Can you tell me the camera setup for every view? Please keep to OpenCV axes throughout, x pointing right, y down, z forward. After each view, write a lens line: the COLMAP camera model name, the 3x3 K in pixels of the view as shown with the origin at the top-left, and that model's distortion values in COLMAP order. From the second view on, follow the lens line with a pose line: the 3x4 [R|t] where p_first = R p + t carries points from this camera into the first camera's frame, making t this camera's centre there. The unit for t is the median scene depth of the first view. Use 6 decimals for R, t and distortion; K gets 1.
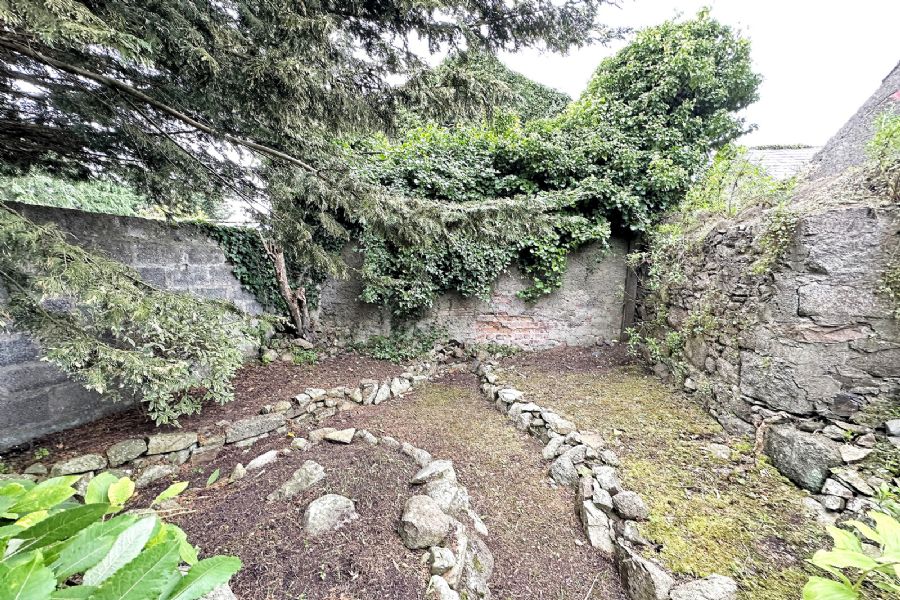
lens RADIAL K [[368.6, 0, 449.4], [0, 368.6, 301.7], [0, 0, 1]] dist [-0.000229, -0.000050]
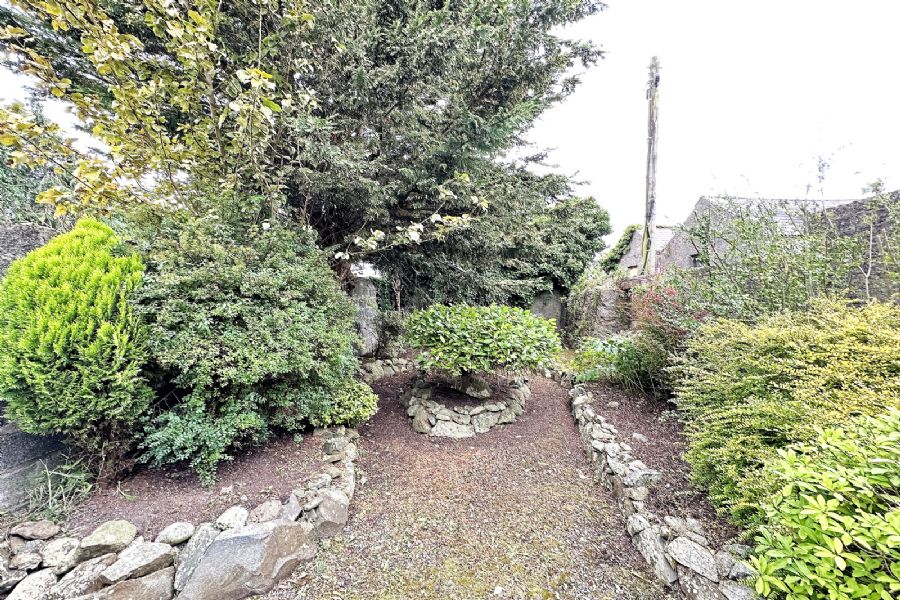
lens RADIAL K [[368.6, 0, 450.2], [0, 368.6, 298.8], [0, 0, 1]] dist [-0.000229, -0.000050]
pose [[0.990351, 0.023215, 0.136622, -0.510504], [-0.011494, 0.996232, -0.085965, 0.086915], [-0.138102, 0.083565, 0.986886, -1.171578]]
